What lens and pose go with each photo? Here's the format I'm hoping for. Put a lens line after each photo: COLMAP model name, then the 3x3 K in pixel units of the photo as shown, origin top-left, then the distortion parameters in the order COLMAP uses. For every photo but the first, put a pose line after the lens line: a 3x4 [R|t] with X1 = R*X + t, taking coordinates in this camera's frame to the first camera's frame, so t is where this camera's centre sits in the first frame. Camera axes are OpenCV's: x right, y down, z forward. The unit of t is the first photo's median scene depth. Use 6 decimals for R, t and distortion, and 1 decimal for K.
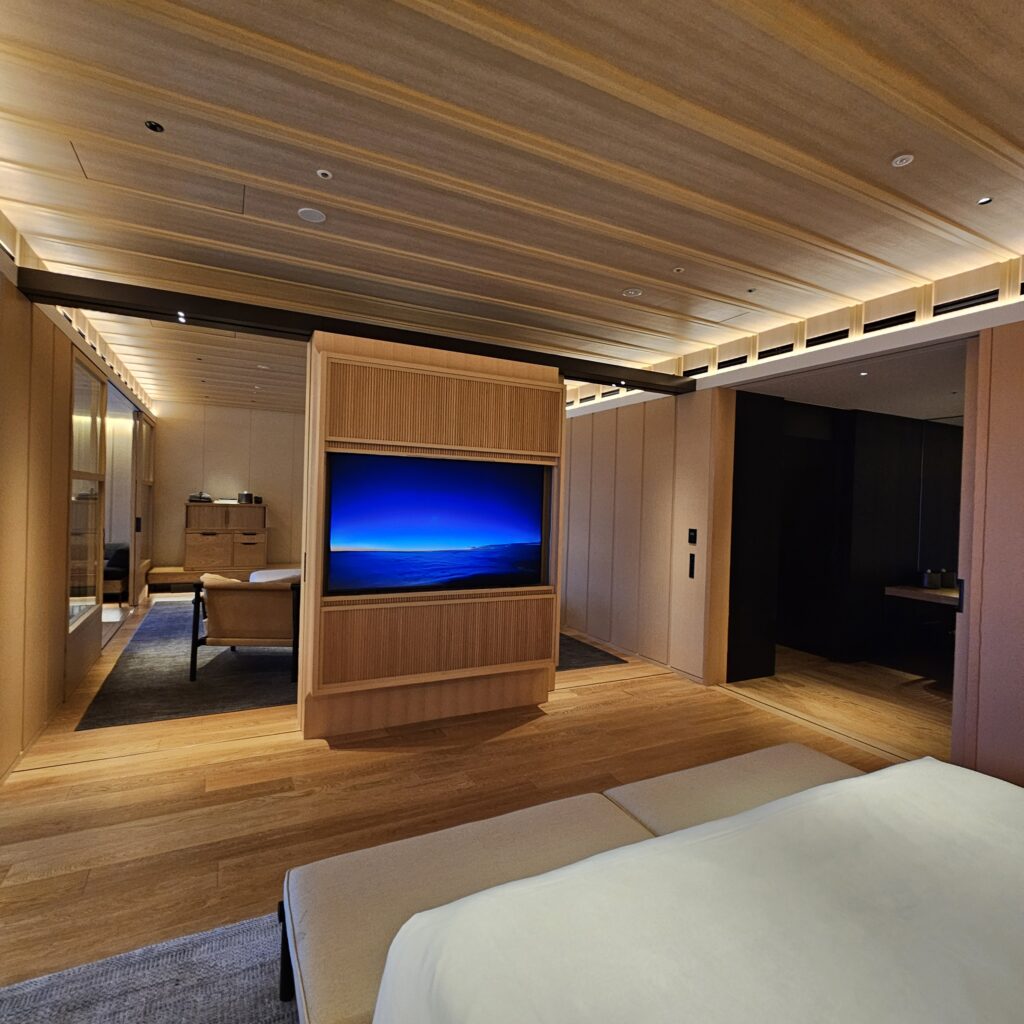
lens RADIAL K [[560.7, 0, 513.3], [0, 560.7, 508.5], [0, 0, 1]] dist [-0.001148, -0.003265]
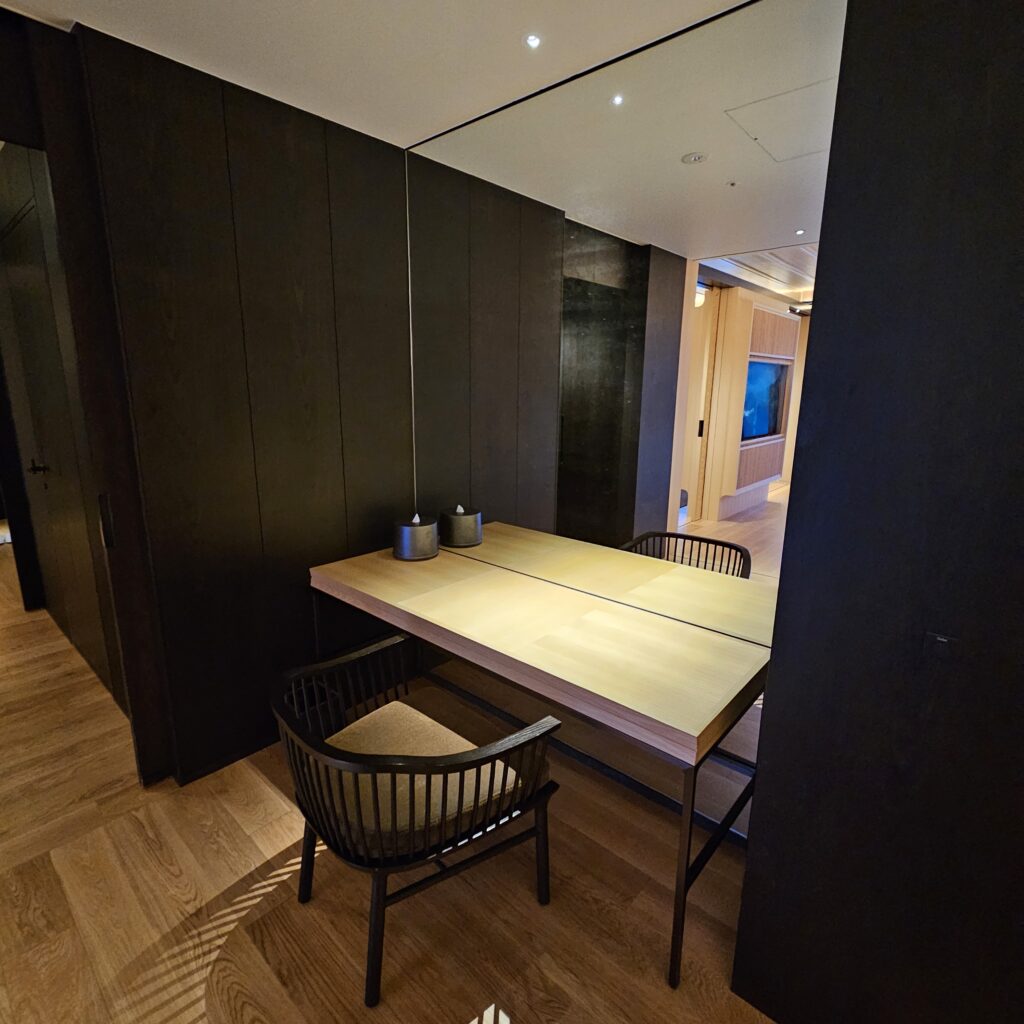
lens RADIAL K [[560.7, 0, 511.3], [0, 560.7, 512.2], [0, 0, 1]] dist [-0.001148, -0.003265]
pose [[0.928737, -0.108826, 0.354406, -1.415927], [0.031192, 0.975494, 0.217803, -0.036048], [-0.369424, -0.191228, 0.909372, -0.366300]]
